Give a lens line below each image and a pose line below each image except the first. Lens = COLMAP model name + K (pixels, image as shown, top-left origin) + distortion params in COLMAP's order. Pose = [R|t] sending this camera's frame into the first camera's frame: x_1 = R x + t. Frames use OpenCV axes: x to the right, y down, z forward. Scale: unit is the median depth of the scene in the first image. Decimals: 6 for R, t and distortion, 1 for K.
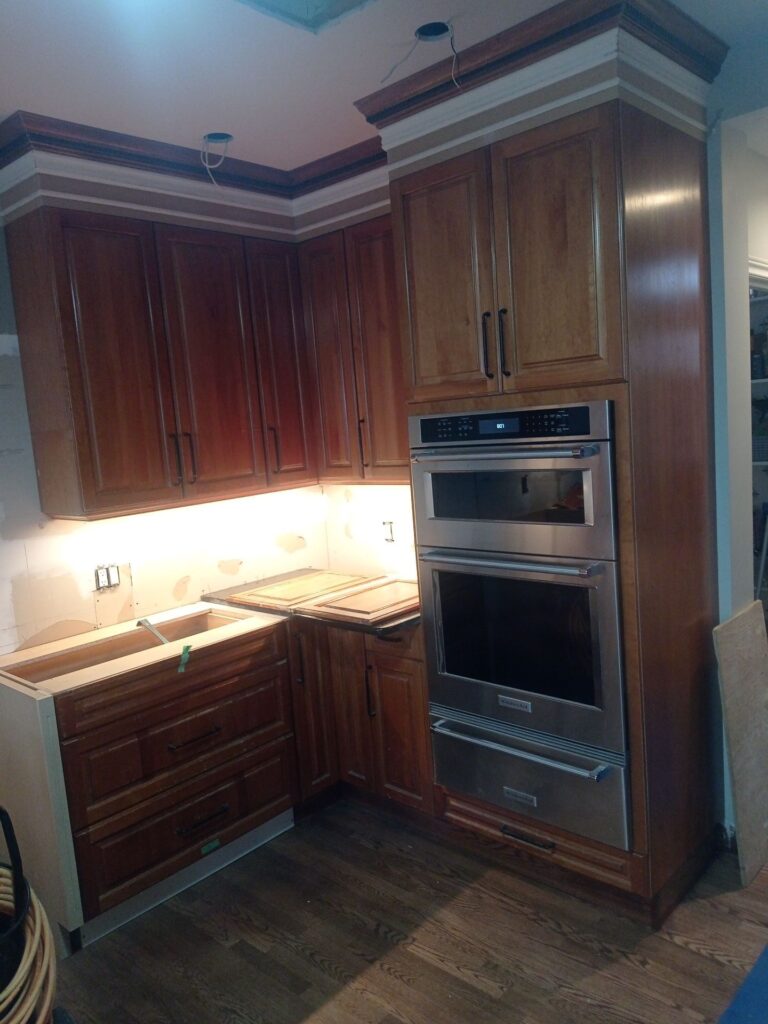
lens RADIAL K [[766.2, 0, 394.3], [0, 766.2, 506.8], [0, 0, 1]] dist [0.074053, -0.071592]
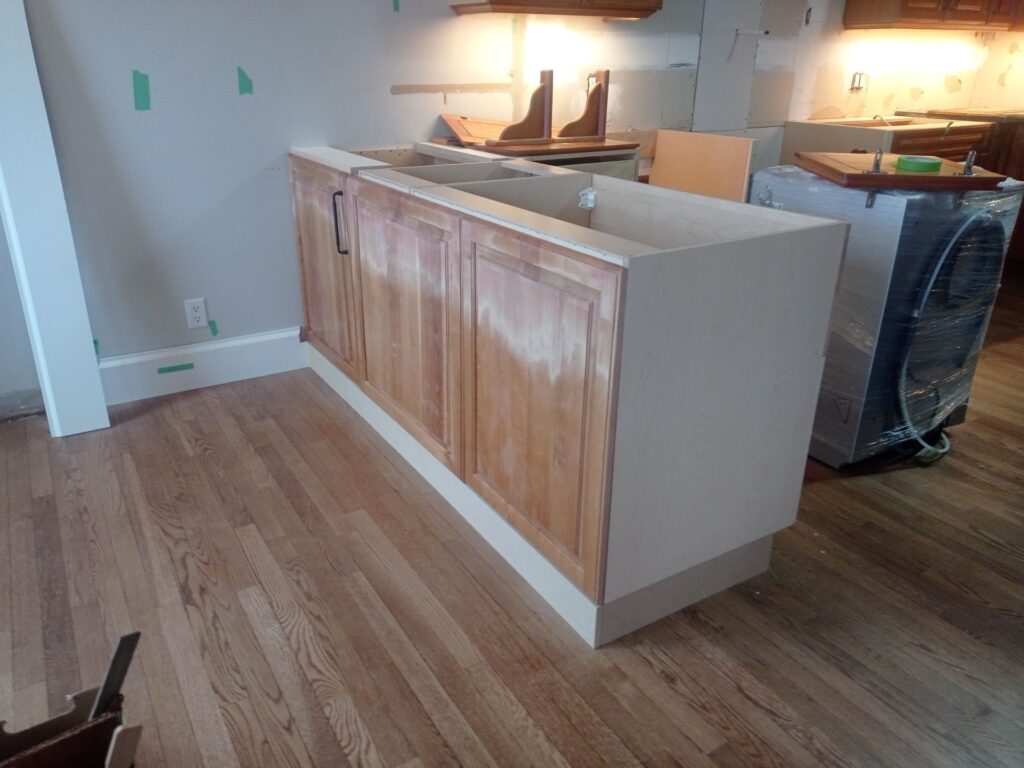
lens RADIAL K [[766.2, 0, 513.5], [0, 766.2, 385.1], [0, 0, 1]] dist [0.074053, -0.071592]
pose [[0.960717, 0.183783, -0.207959, -0.671053], [-0.116945, 0.947625, 0.297205, 0.311908], [0.251688, -0.261210, 0.931892, -0.745360]]
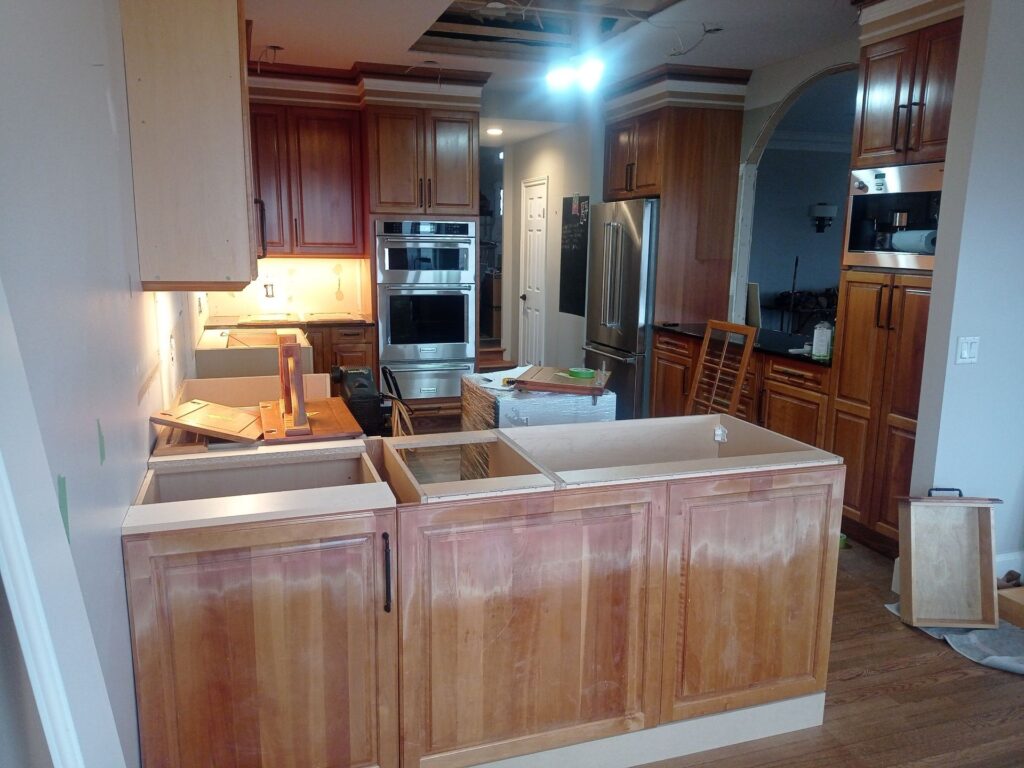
lens RADIAL K [[766.2, 0, 508.5], [0, 766.2, 388.4], [0, 0, 1]] dist [0.074053, -0.071592]
pose [[0.483889, -0.085487, 0.870944, -1.649353], [0.058824, 0.996144, 0.065094, 0.219710], [-0.873150, 0.019734, 0.487052, -0.322273]]
